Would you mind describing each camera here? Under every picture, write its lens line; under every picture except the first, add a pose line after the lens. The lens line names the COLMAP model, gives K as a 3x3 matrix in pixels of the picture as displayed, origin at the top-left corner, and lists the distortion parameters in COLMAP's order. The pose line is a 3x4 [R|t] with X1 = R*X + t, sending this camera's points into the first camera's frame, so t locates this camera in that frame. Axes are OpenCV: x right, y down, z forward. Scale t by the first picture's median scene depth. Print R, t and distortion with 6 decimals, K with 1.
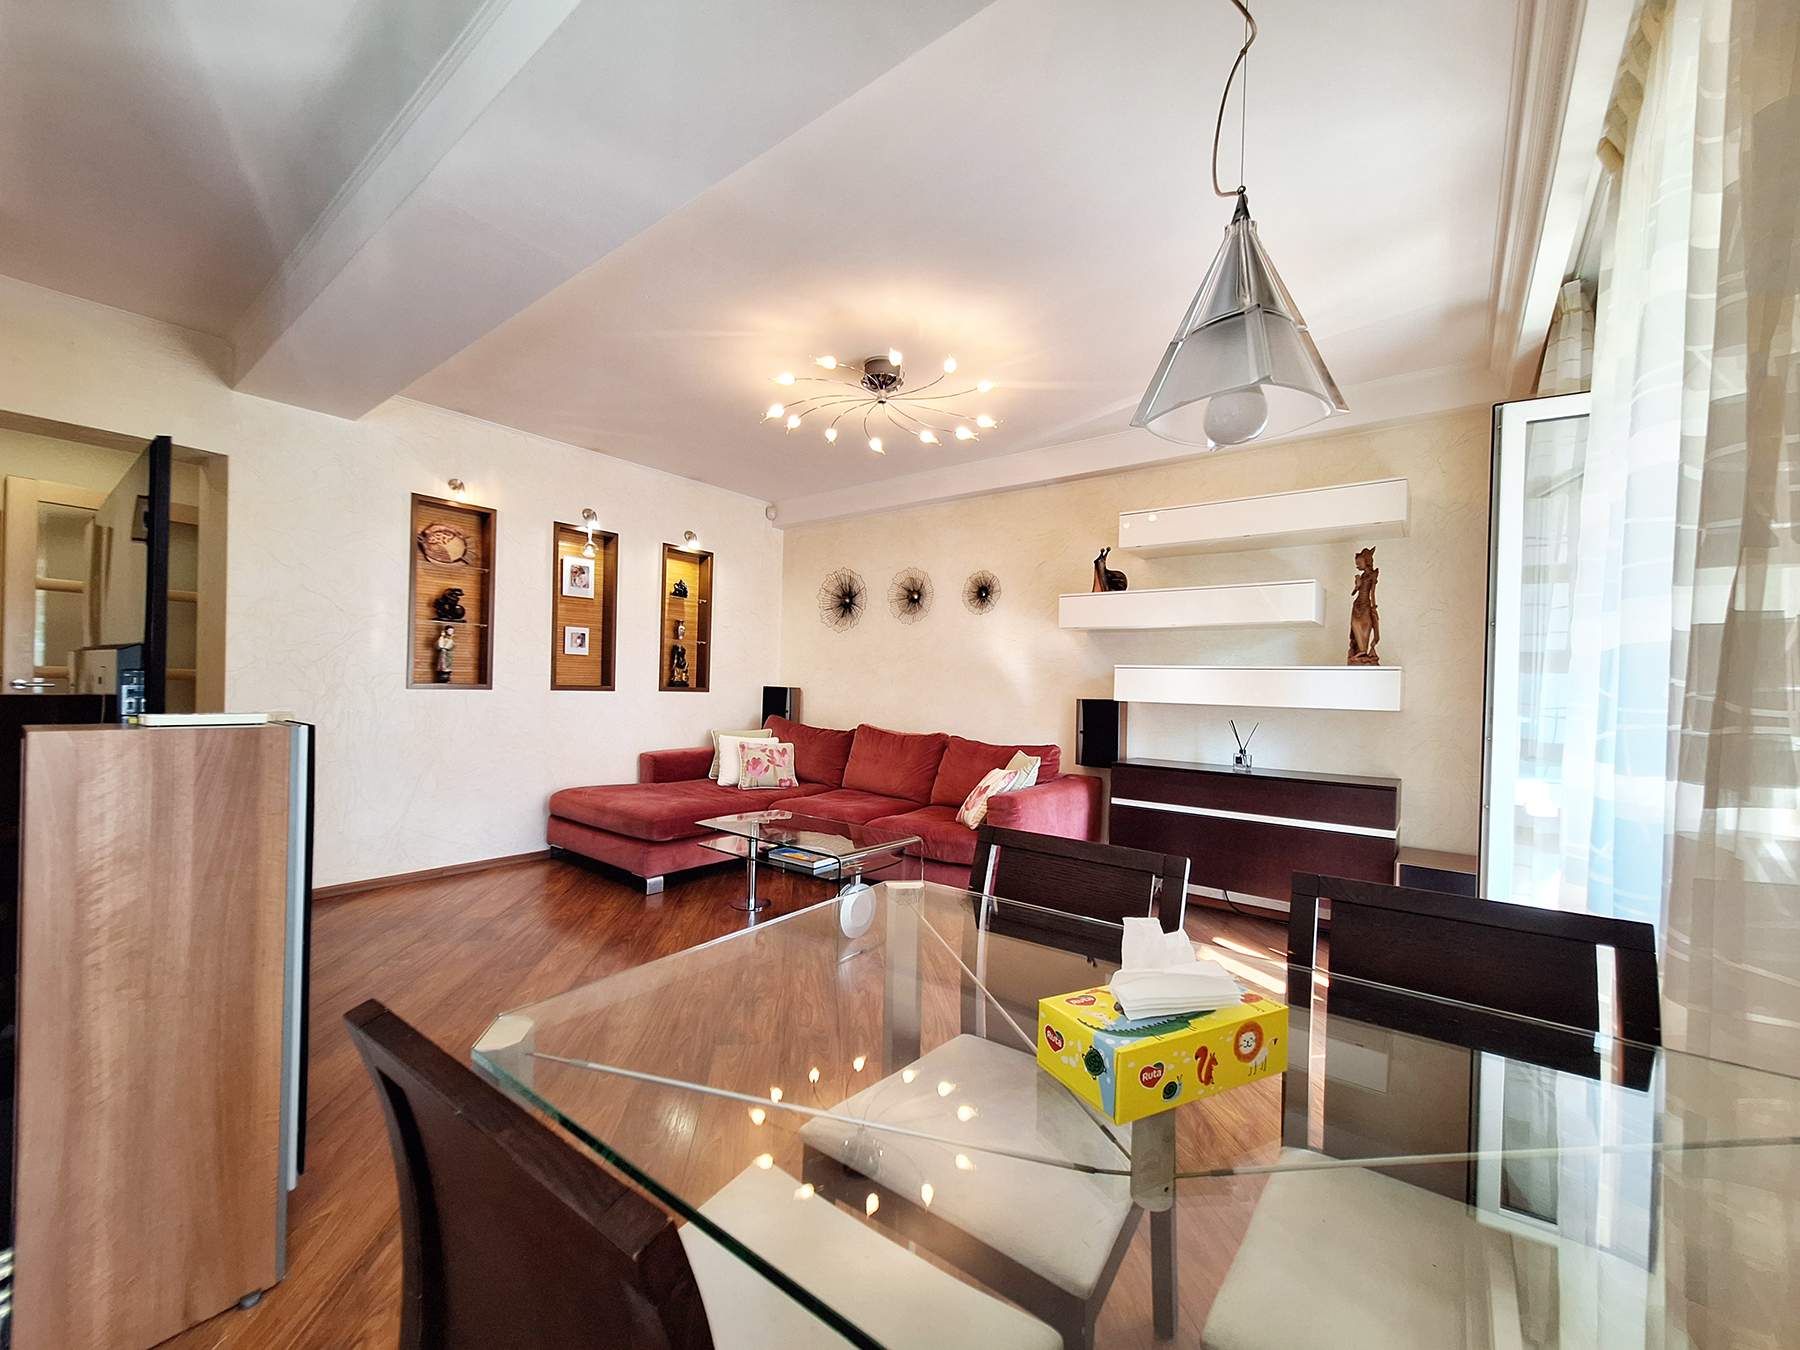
lens RADIAL K [[718.0, 0, 900.9], [0, 718.0, 687.4], [0, 0, 1]] dist [0.001079, -0.000007]
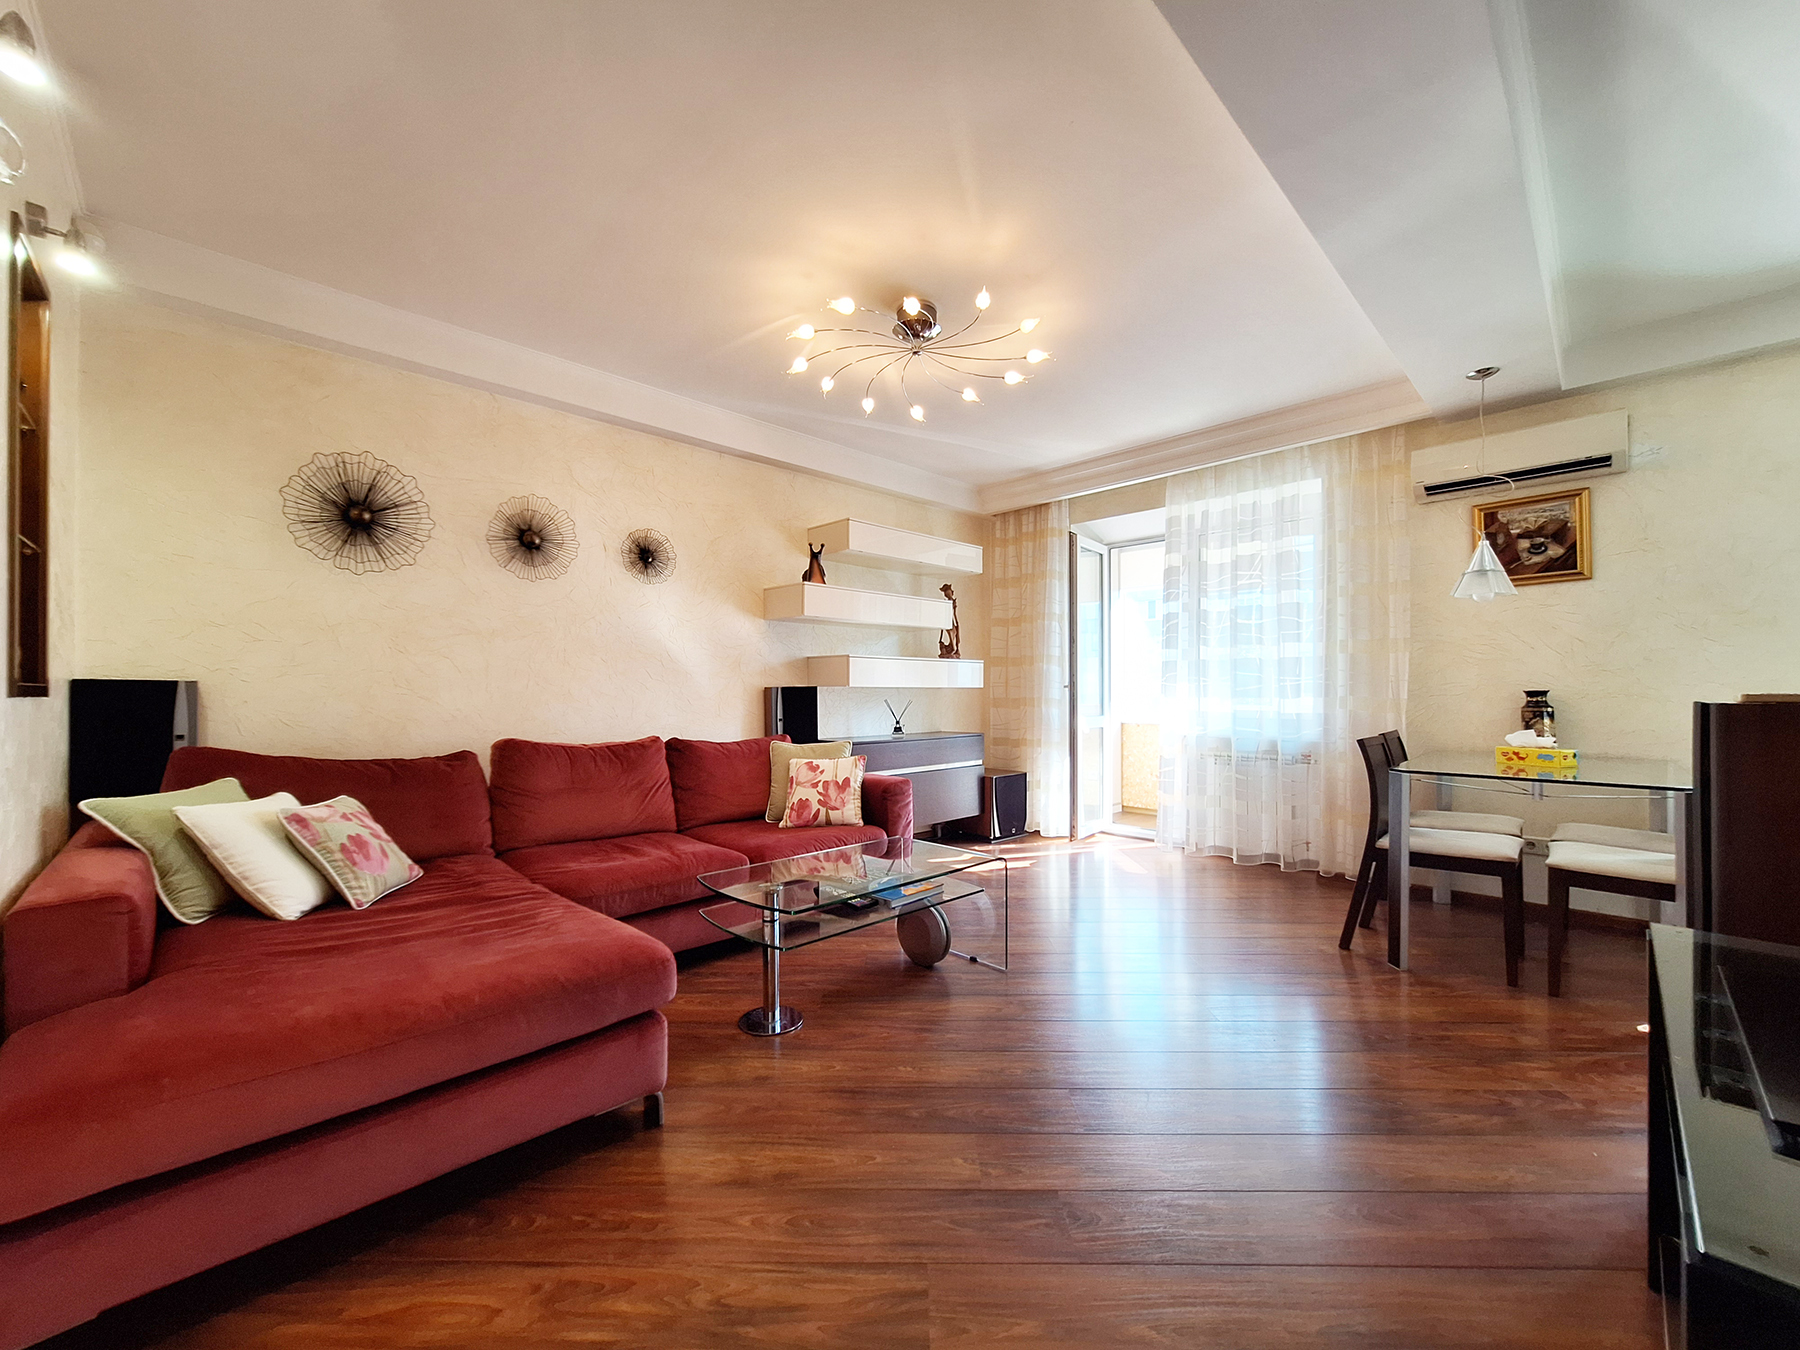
lens RADIAL K [[718.0, 0, 900.9], [0, 718.0, 687.4], [0, 0, 1]] dist [0.001079, -0.000007]
pose [[0.137142, -0.022567, 0.990294, -0.924314], [0.008912, 0.999728, 0.021548, -0.004060], [-0.990511, 0.005870, 0.137305, 0.905037]]
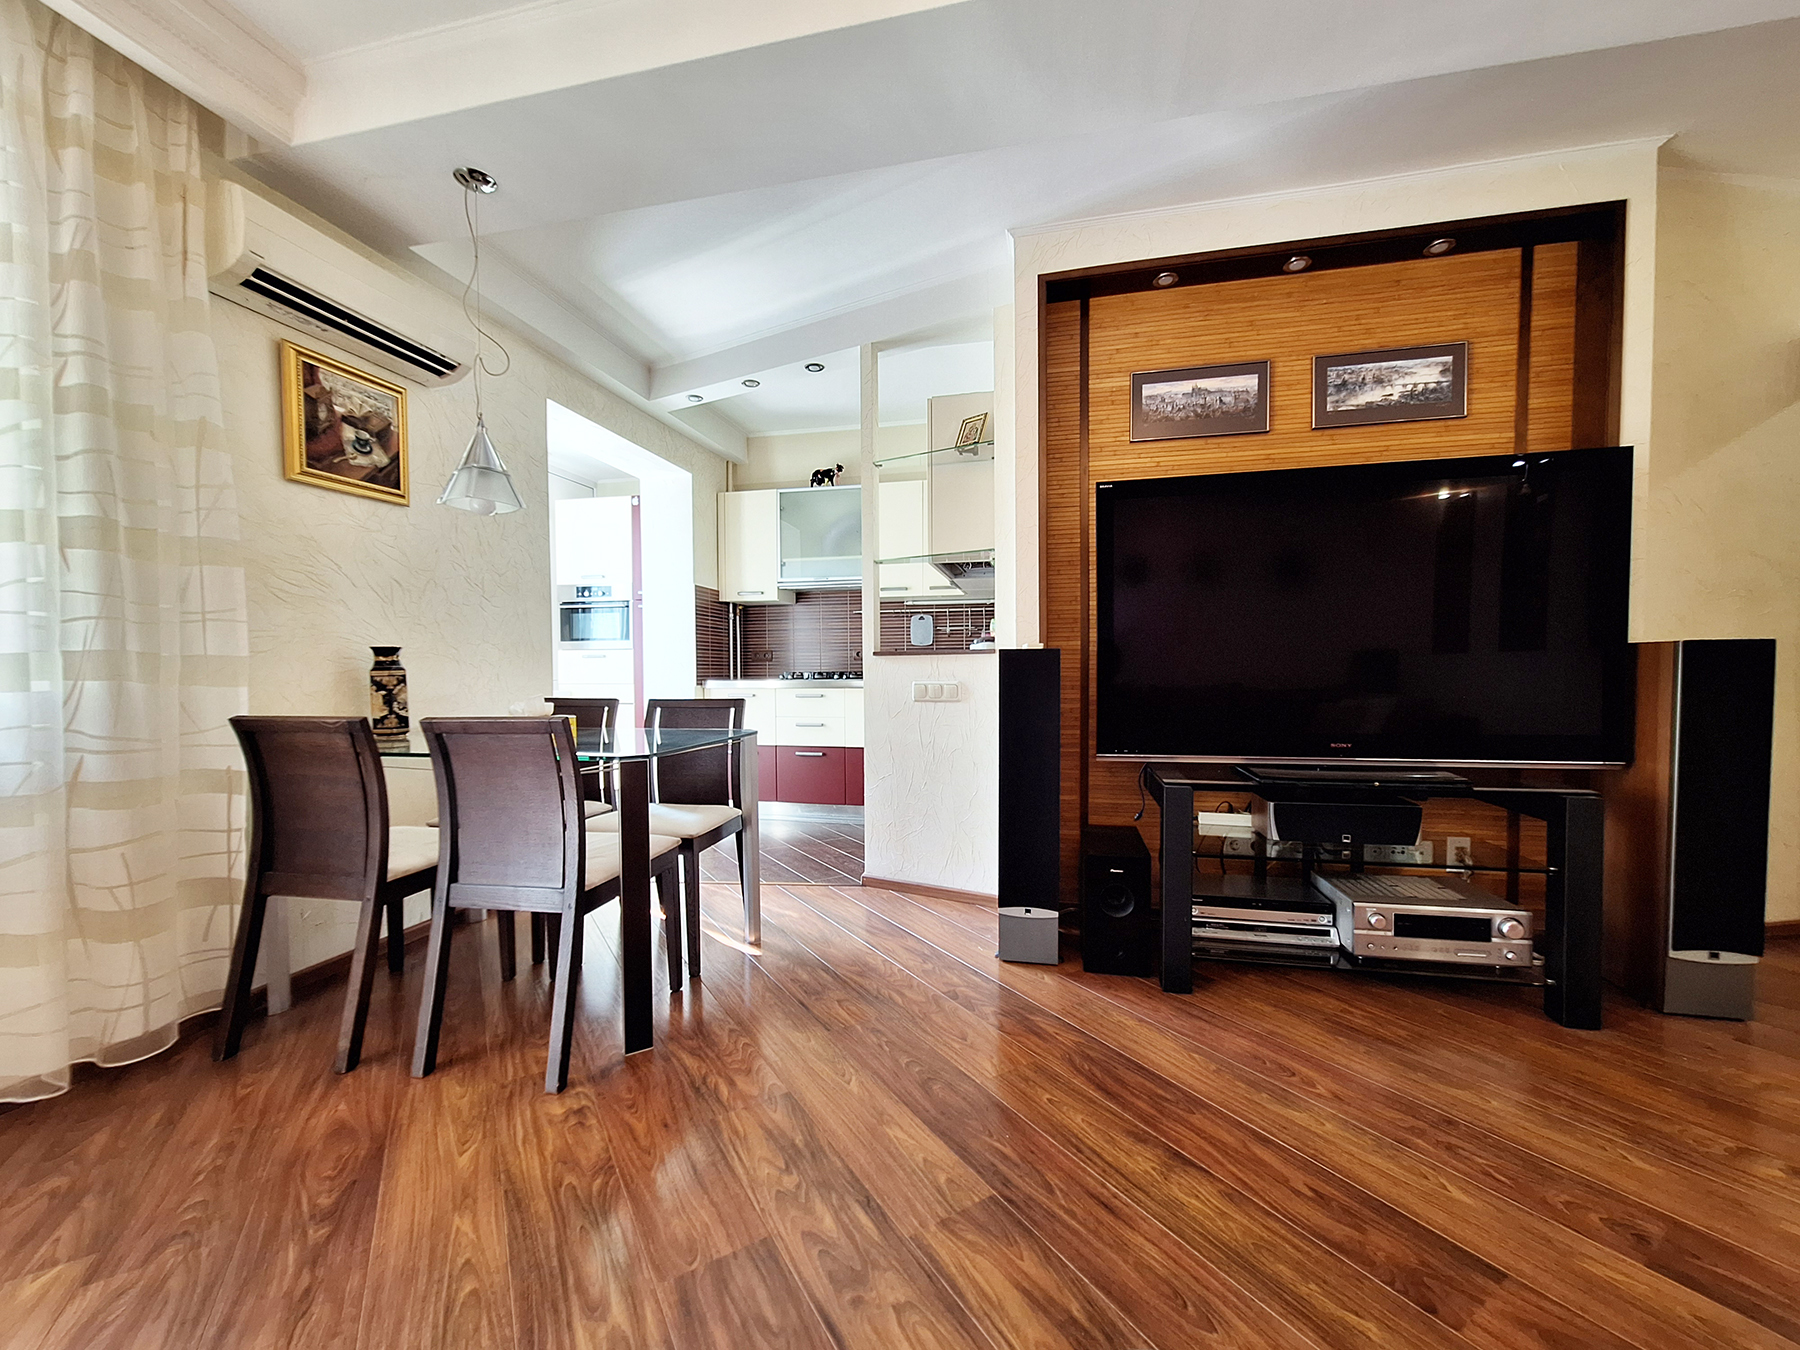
lens RADIAL K [[730.2, 0, 898.4], [0, 730.2, 692.0], [0, 0, 1]] dist [0.000001, 0.000052]
pose [[-0.913013, -0.008934, -0.407833, 0.051510], [-0.020744, 0.999483, 0.024544, 0.048204], [0.407404, 0.030869, -0.912726, 1.049275]]
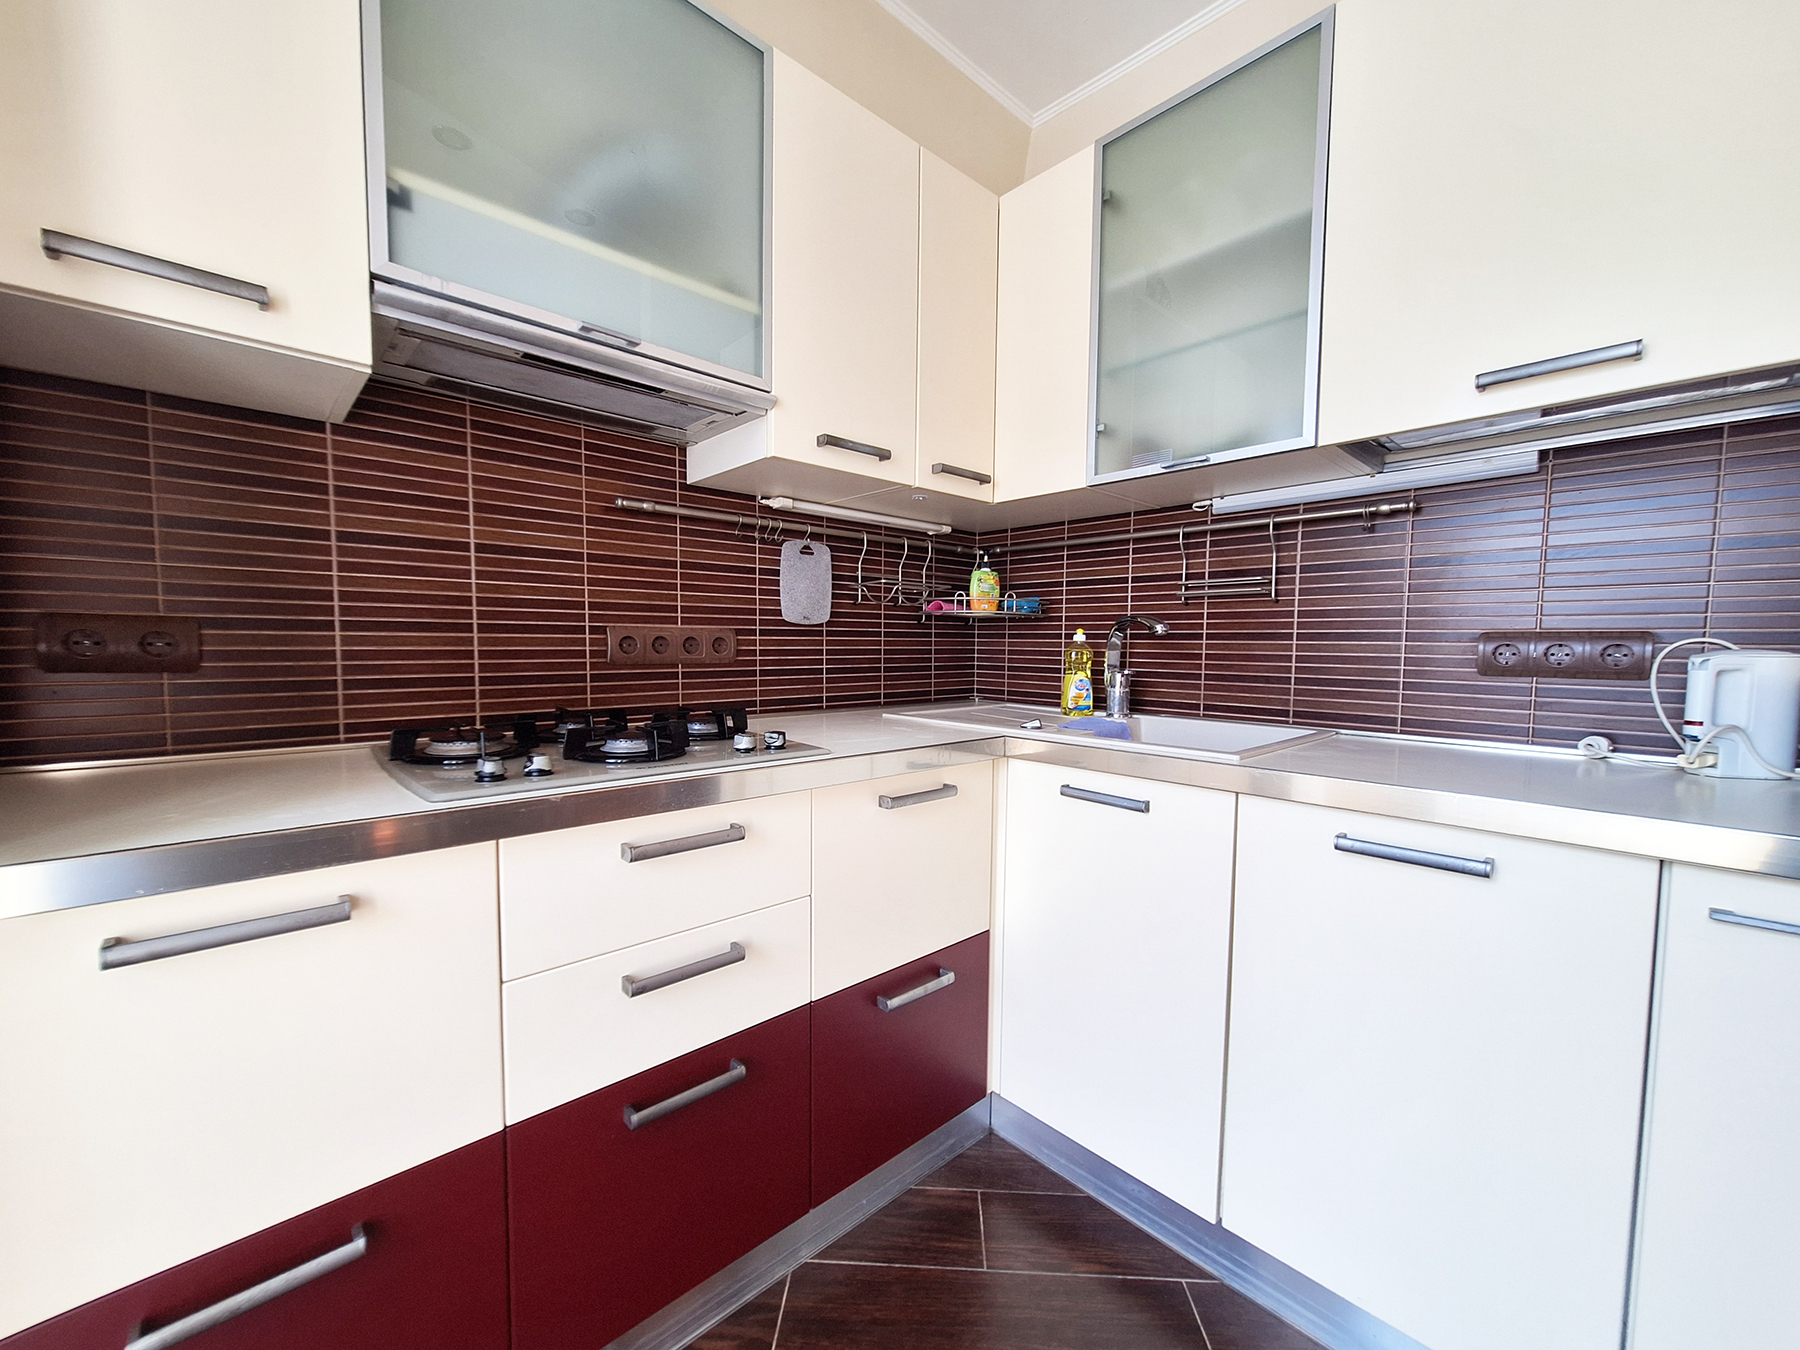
lens RADIAL K [[718.0, 0, 900.9], [0, 718.0, 687.4], [0, 0, 1]] dist [0.001079, -0.000007]
pose [[-0.166406, 0.035620, -0.985414, -0.075472], [-0.019075, 0.999044, 0.039333, 0.013556], [0.985873, 0.025342, -0.165567, -0.151560]]
